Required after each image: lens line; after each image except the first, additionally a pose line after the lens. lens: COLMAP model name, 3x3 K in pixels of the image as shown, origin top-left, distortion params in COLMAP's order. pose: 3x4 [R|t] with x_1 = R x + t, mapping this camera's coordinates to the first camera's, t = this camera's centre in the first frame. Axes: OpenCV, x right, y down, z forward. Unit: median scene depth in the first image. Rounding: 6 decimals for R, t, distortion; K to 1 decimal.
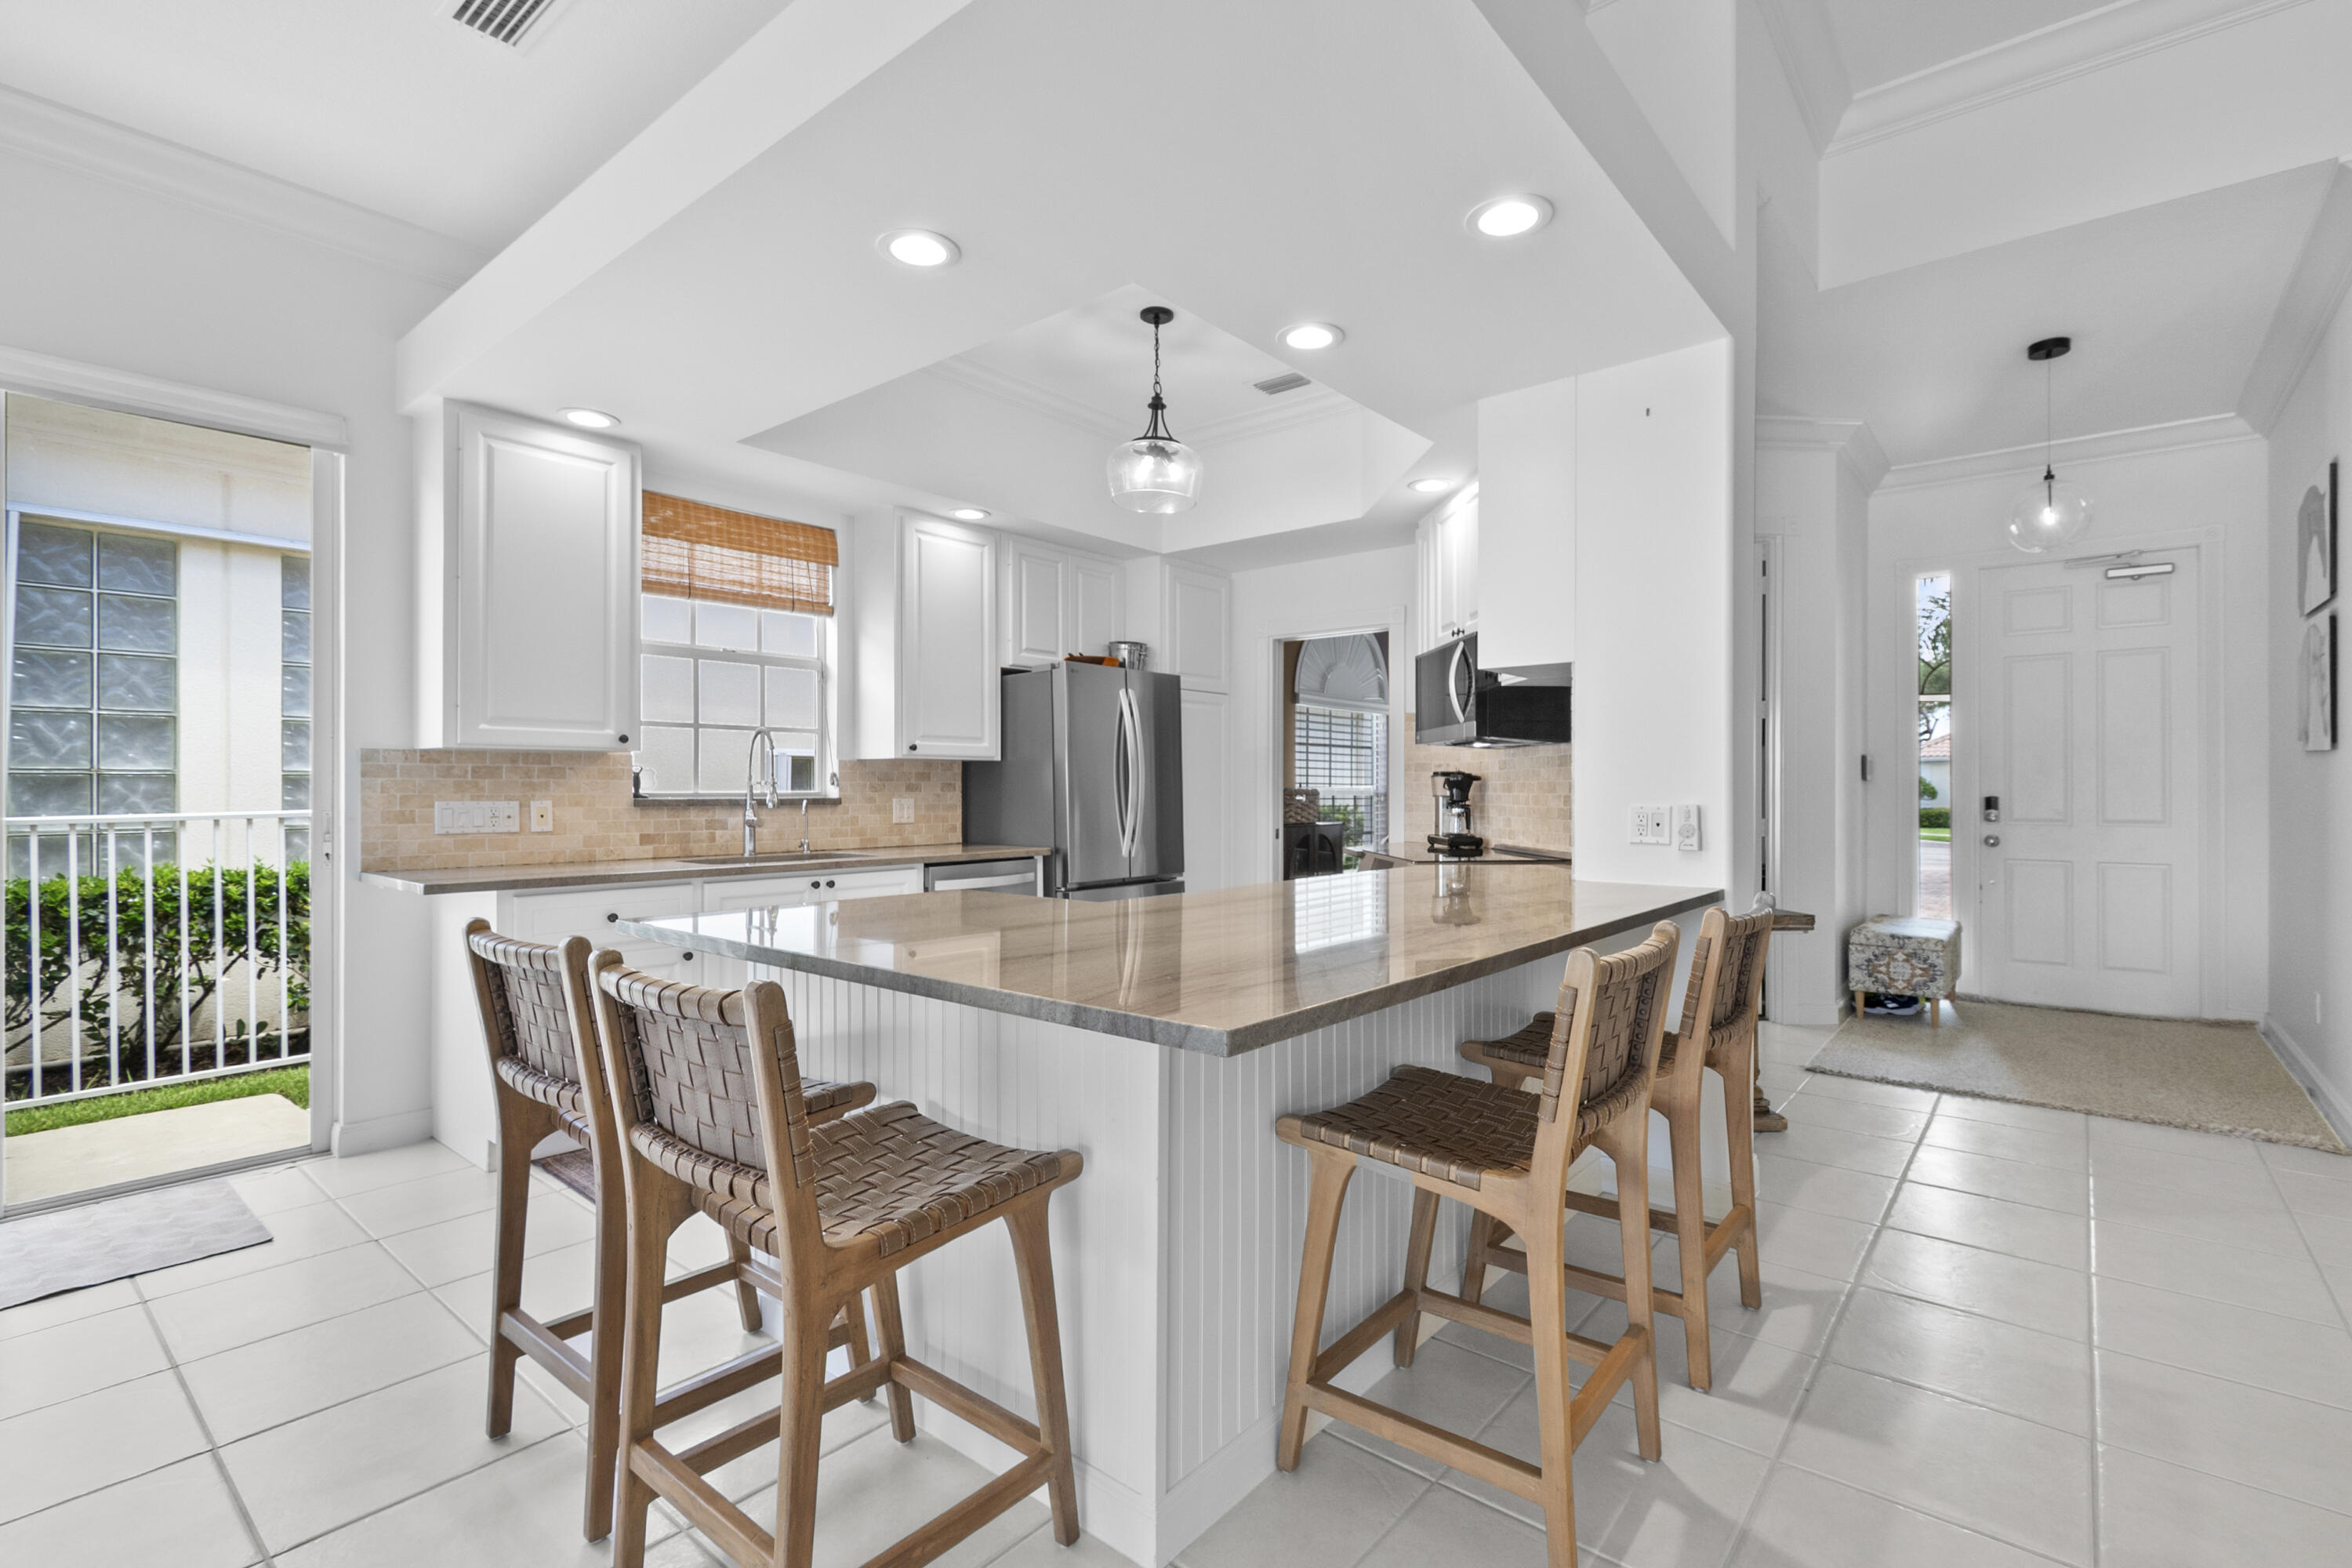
lens RADIAL K [[1066.9, 0, 1200.5], [0, 1066.9, 787.2], [0, 0, 1]] dist [0.011377, -0.006541]
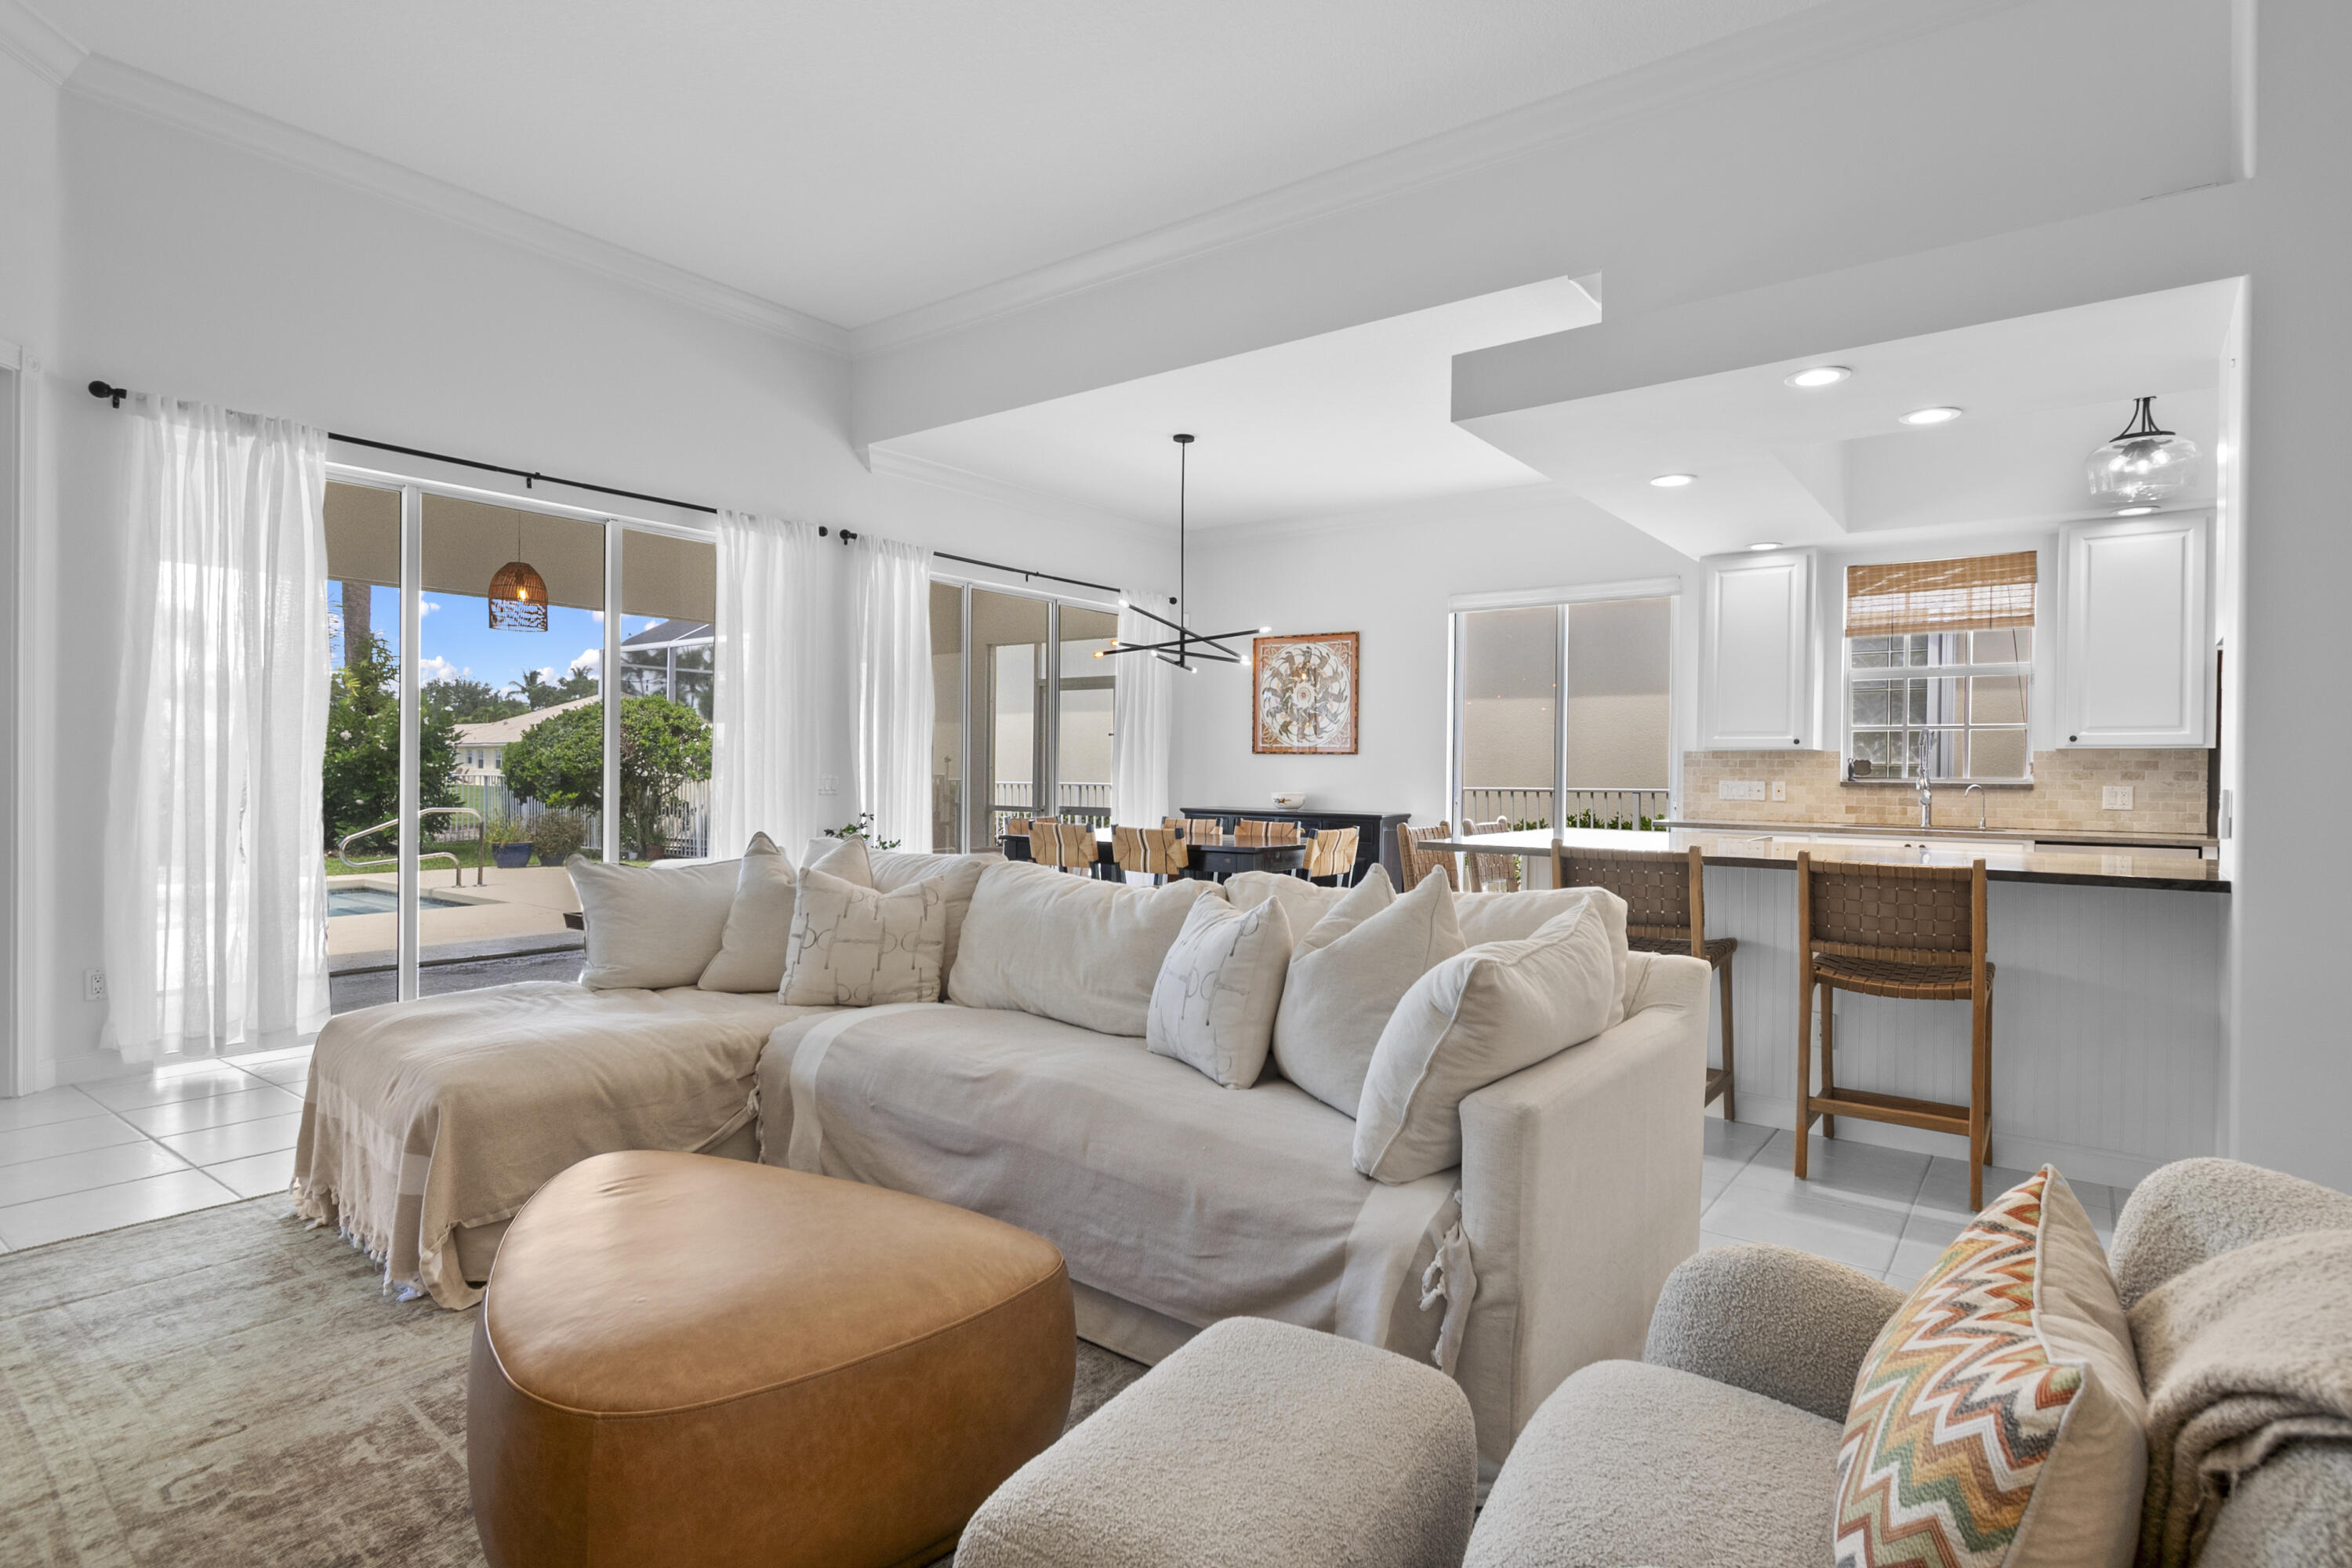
lens RADIAL K [[1195.9, 0, 1205.6], [0, 1195.9, 780.9], [0, 0, 1]] dist [0.002021, -0.000330]
pose [[0.055955, 0.007465, -0.998405, 0.892539], [-0.009893, 0.999927, 0.006922, 0.006324], [0.998384, 0.009490, 0.056024, 0.038684]]
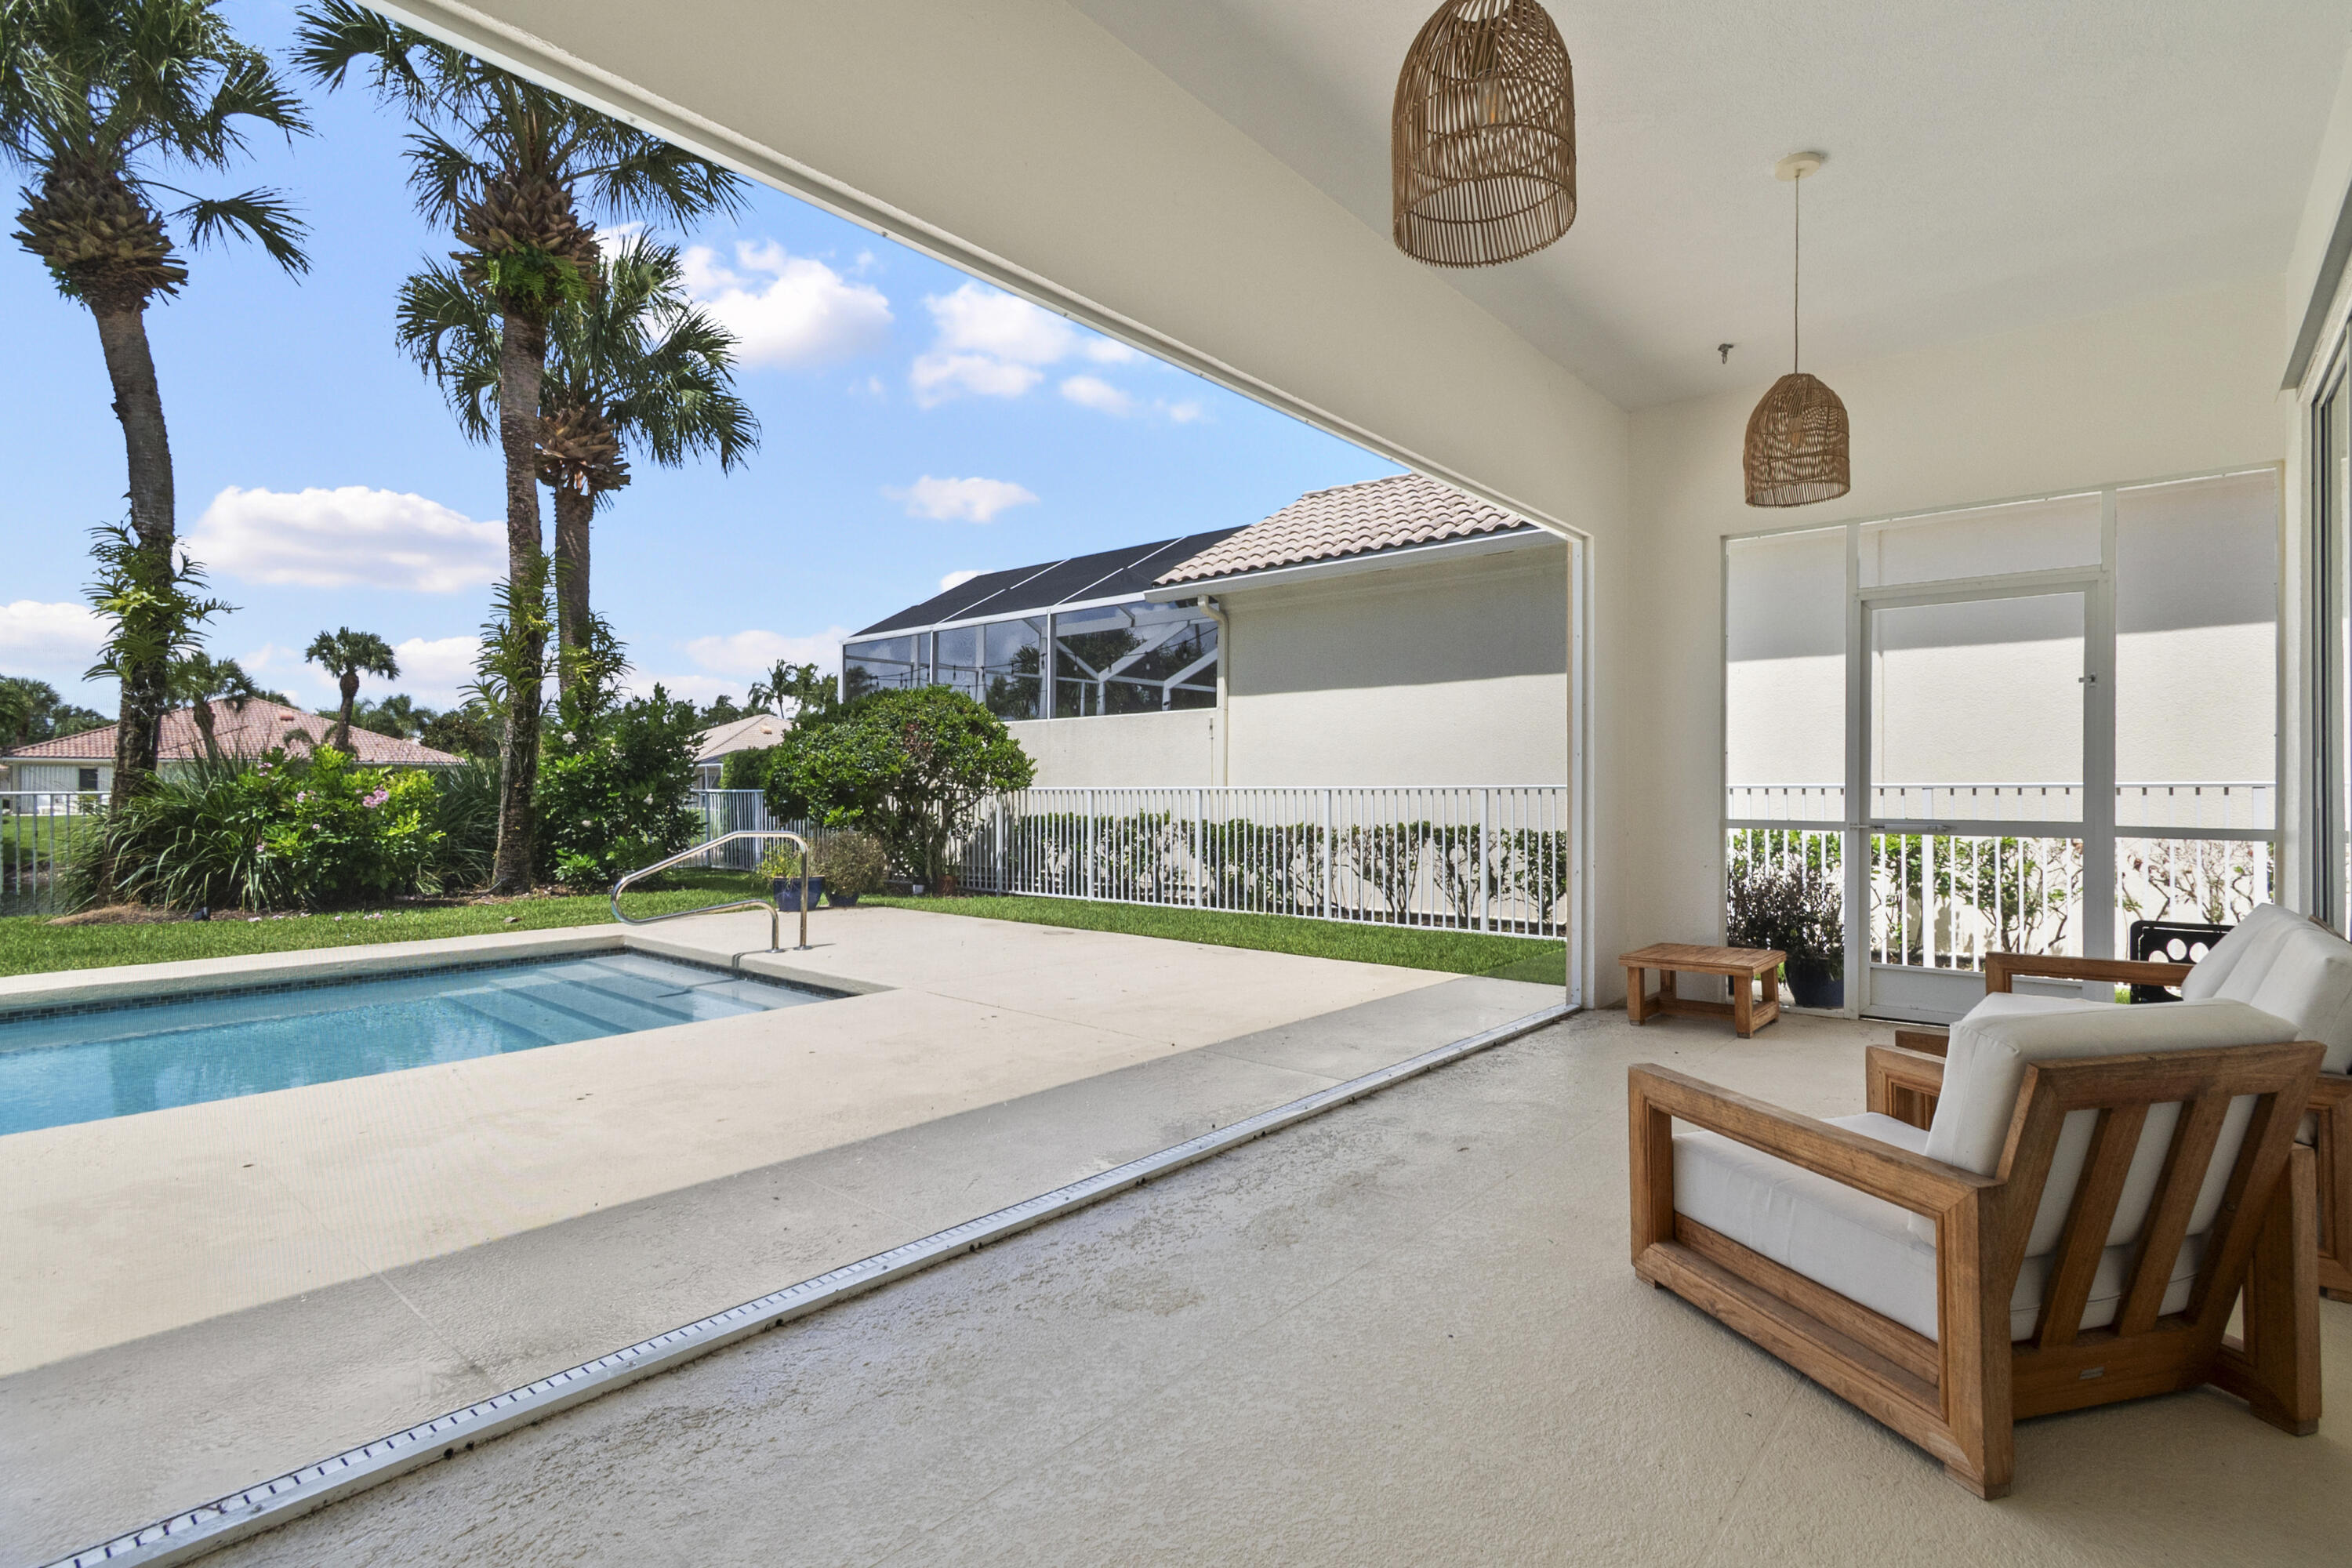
lens RADIAL K [[1119.8, 0, 1203.6], [0, 1119.8, 787.5], [0, 0, 1]] dist [0.008266, -0.001700]
pose [[-0.010240, -0.002435, -0.999945, -0.181852], [-0.000510, 0.999997, -0.002430, 0.040358], [0.999947, 0.000485, -0.010242, -0.791026]]
